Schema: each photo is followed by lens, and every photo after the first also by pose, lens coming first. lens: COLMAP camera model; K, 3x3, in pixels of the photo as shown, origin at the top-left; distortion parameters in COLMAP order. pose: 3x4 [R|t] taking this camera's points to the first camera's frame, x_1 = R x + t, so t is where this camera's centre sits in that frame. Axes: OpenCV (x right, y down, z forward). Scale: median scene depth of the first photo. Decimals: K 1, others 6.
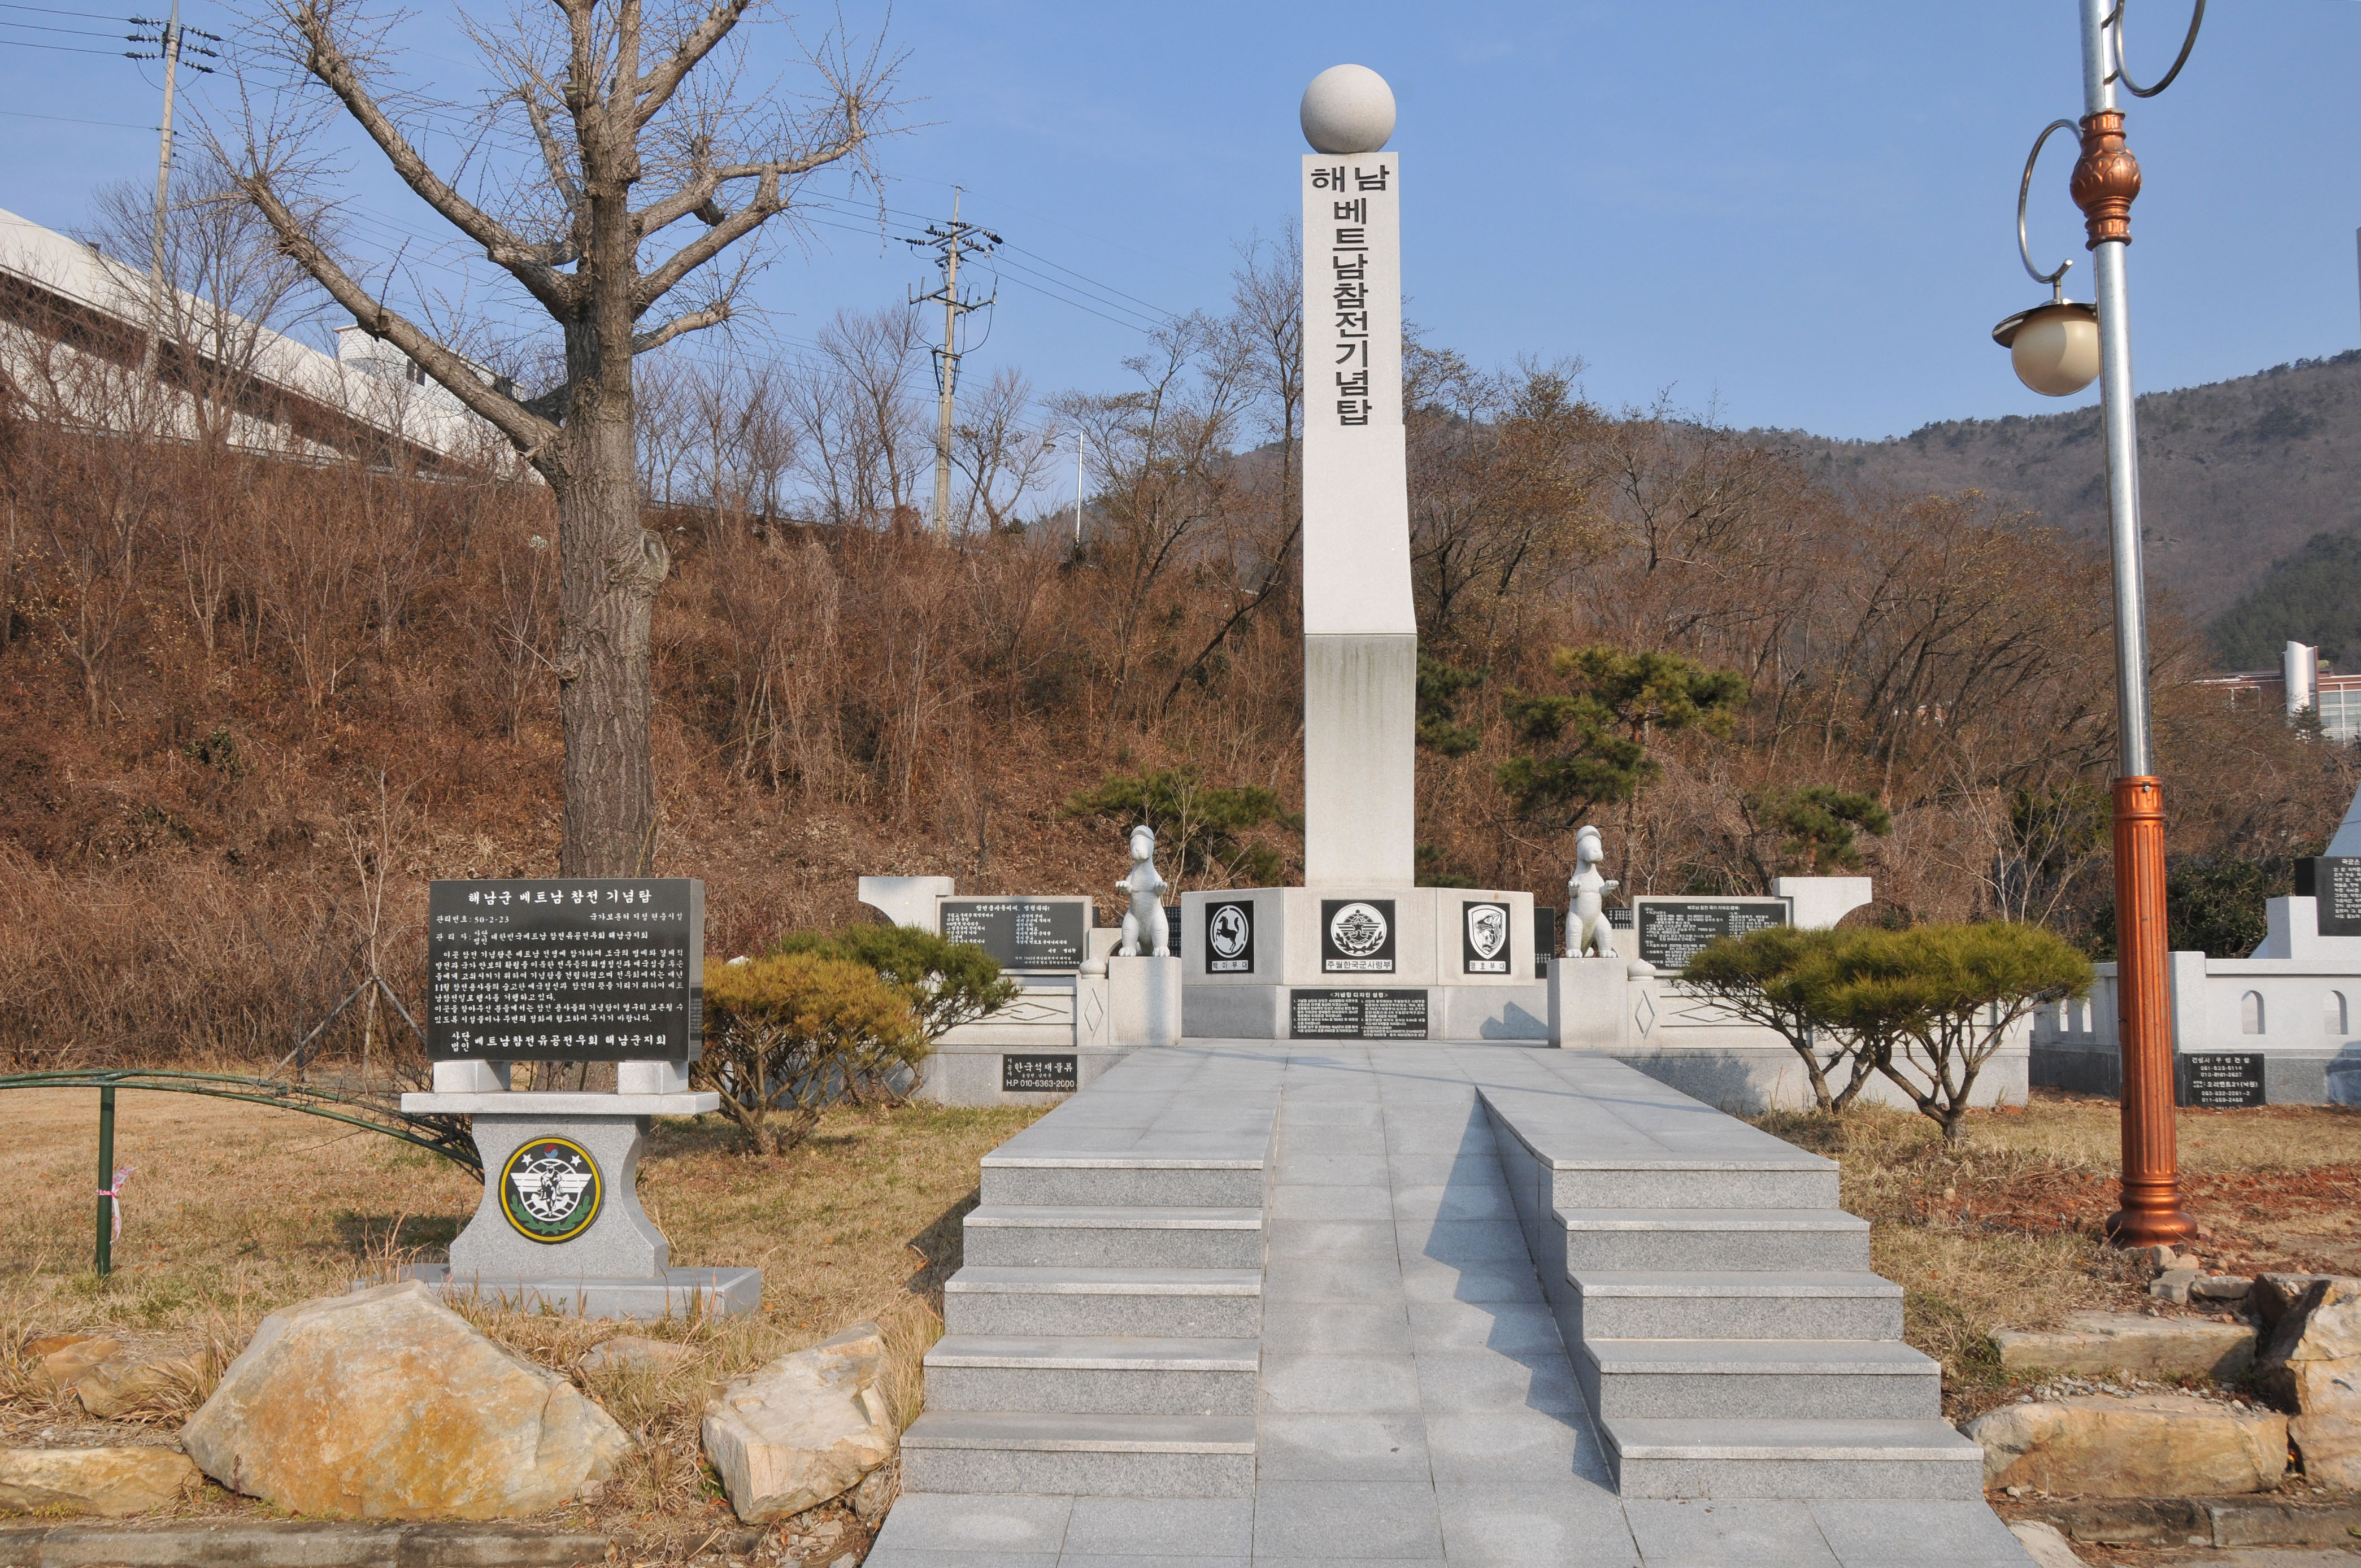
lens RADIAL K [[2068.2, 0, 1165.5], [0, 2068.2, 815.0], [0, 0, 1]] dist [-0.134717, 0.152742]
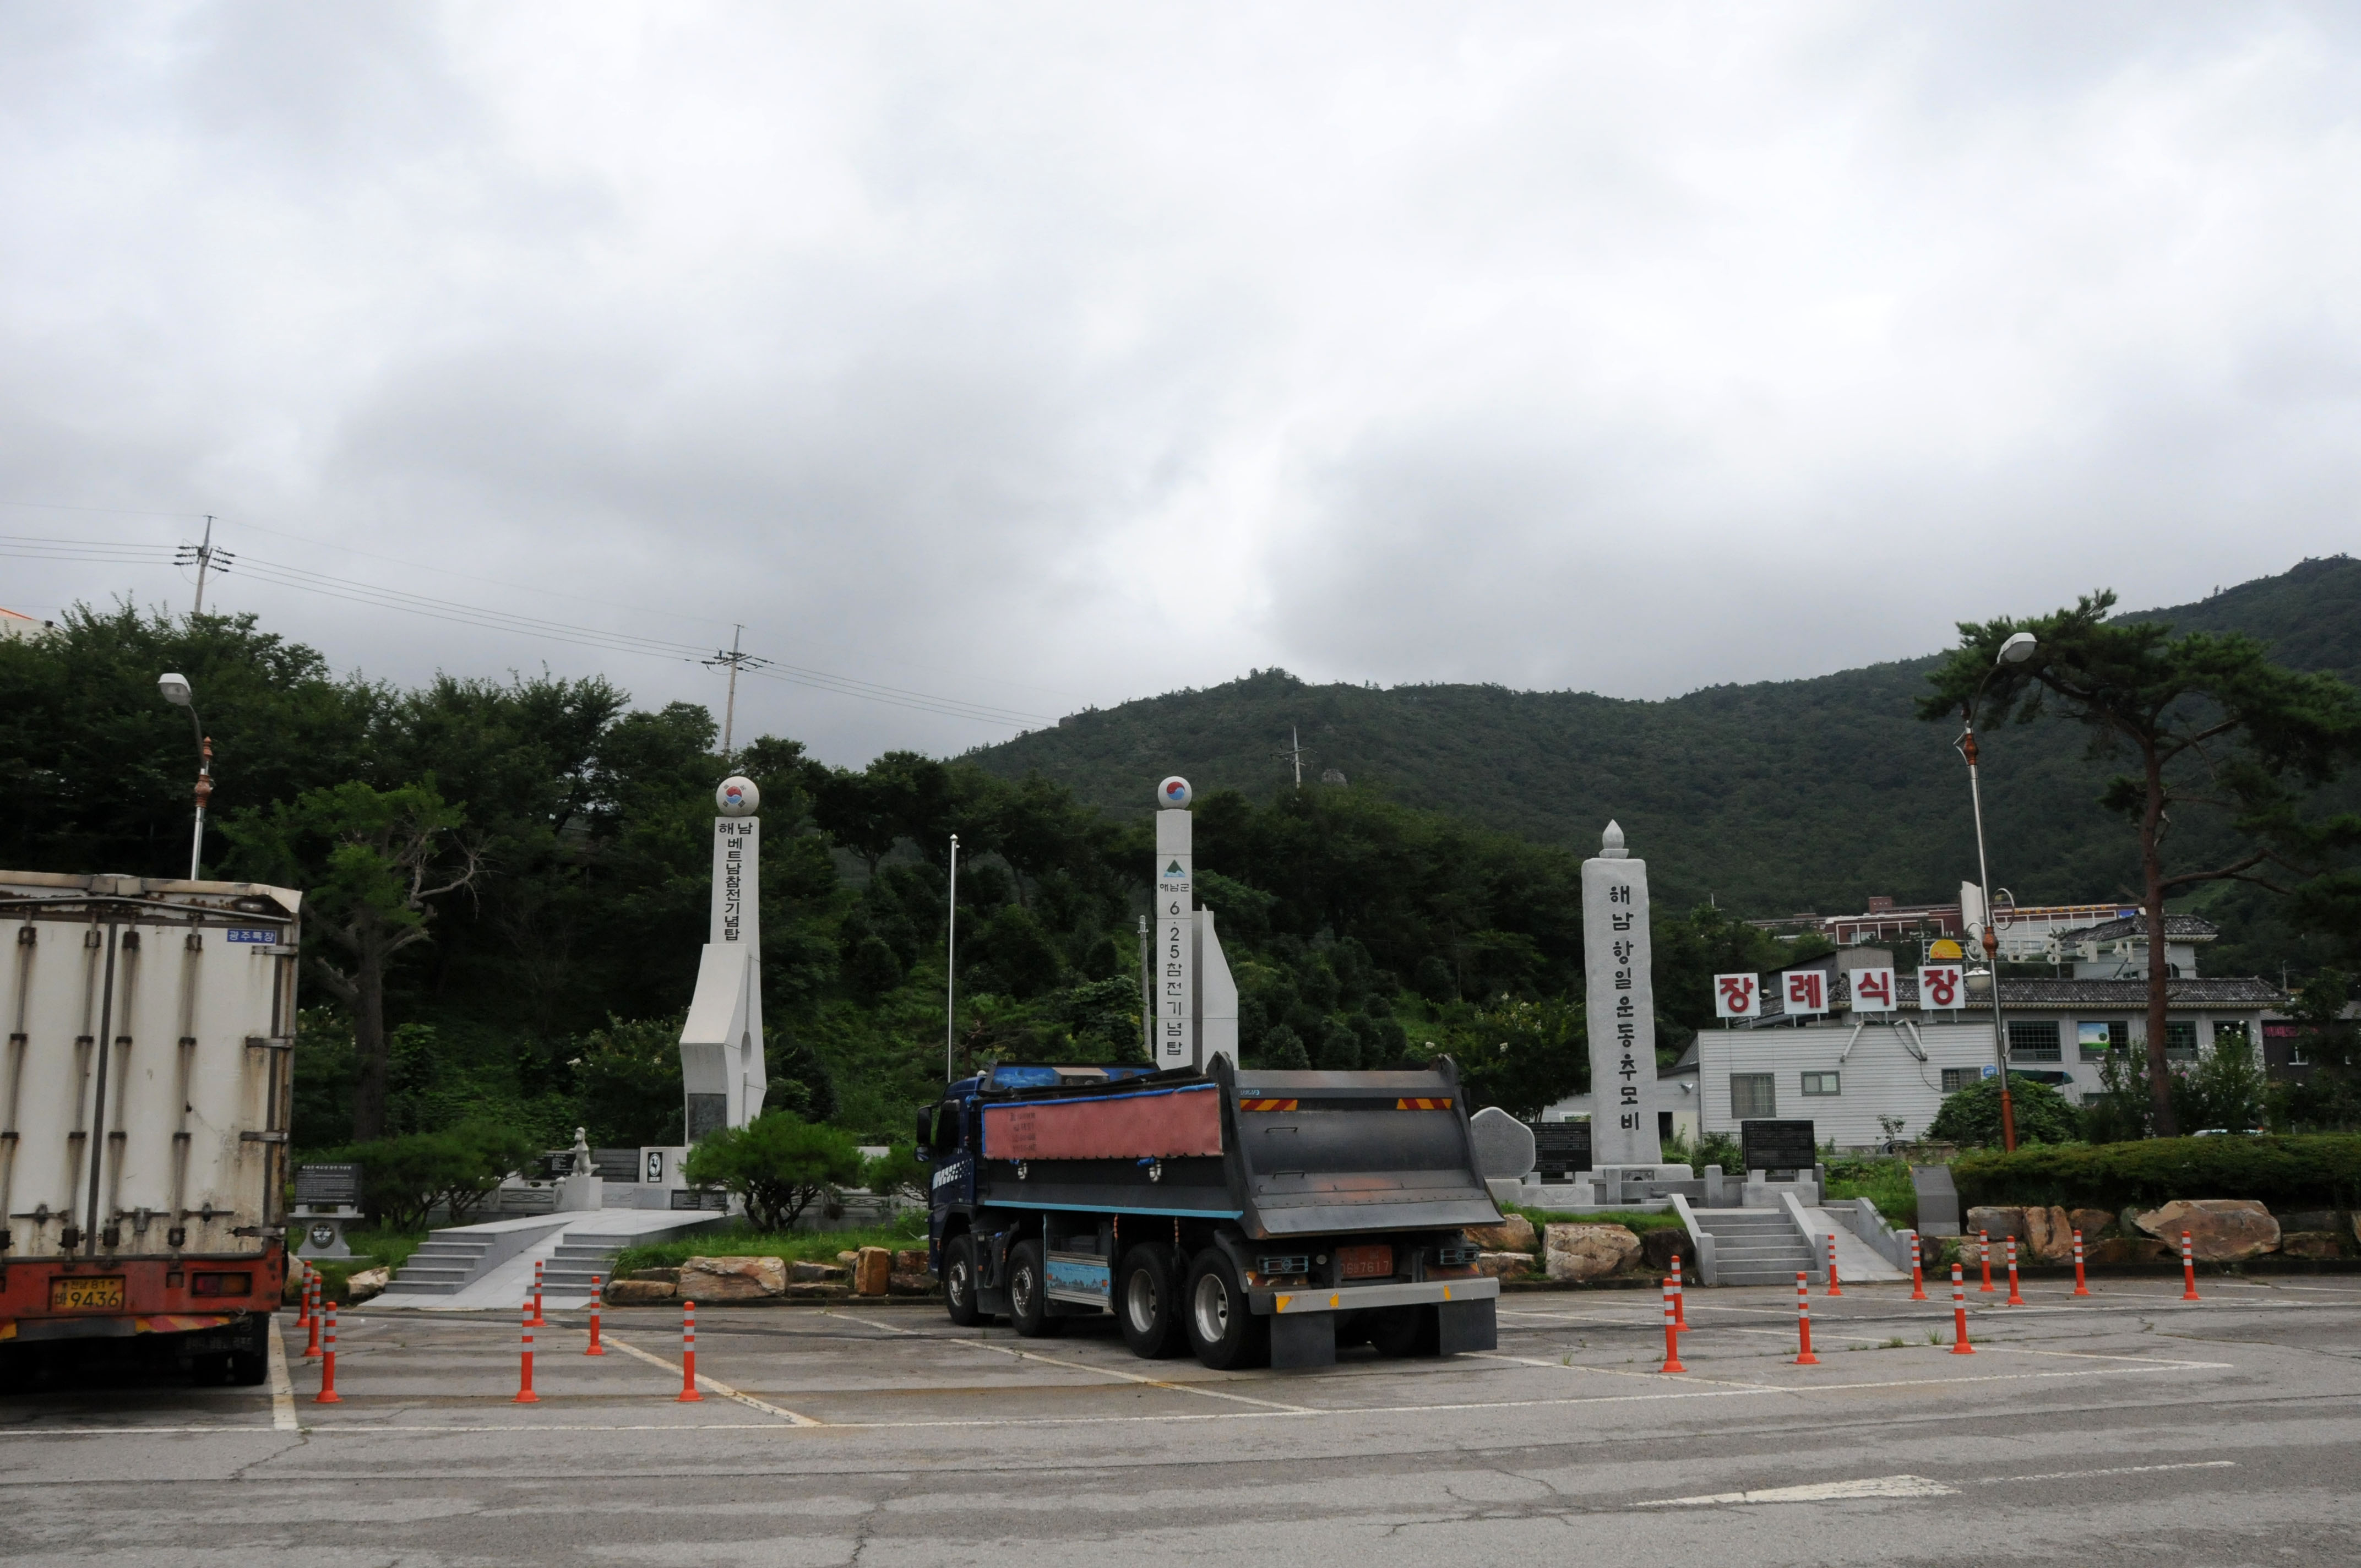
lens RADIAL K [[1850.8, 0, 1185.1], [0, 1850.8, 840.4], [0, 0, 1]] dist [-0.112136, 0.004755]
pose [[0.997218, 0.007705, 0.074147, 0.325861], [-0.000326, 0.995086, -0.099013, -0.072595], [-0.074546, 0.098713, 0.992320, -0.790144]]
